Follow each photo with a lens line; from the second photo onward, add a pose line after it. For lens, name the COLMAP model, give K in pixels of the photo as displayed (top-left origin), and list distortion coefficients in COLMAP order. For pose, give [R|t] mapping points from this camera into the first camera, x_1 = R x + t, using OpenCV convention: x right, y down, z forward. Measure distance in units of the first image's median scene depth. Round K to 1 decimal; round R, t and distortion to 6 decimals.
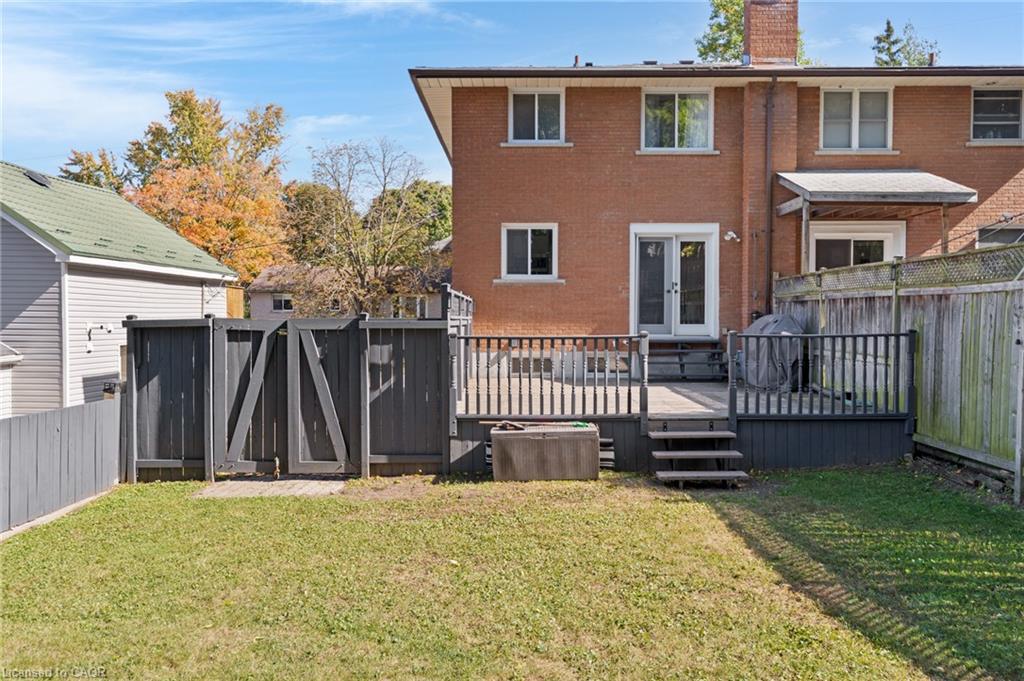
lens RADIAL K [[802.5, 0, 513.2], [0, 802.5, 335.1], [0, 0, 1]] dist [0.010230, -0.008762]
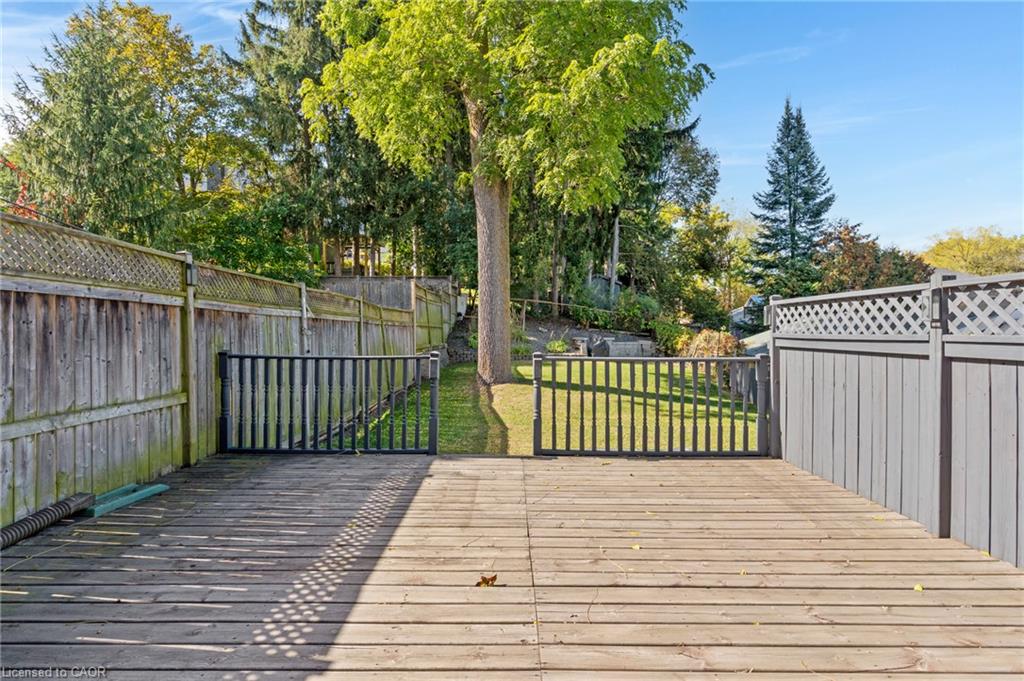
lens RADIAL K [[486.1, 0, 514.3], [0, 486.1, 337.1], [0, 0, 1]] dist [0.001123, 0.001172]
pose [[-0.999967, 0.000943, -0.008102, 0.123181], [0.000701, 0.999555, 0.029834, -0.023081], [0.008127, 0.029827, -0.999522, 0.960507]]
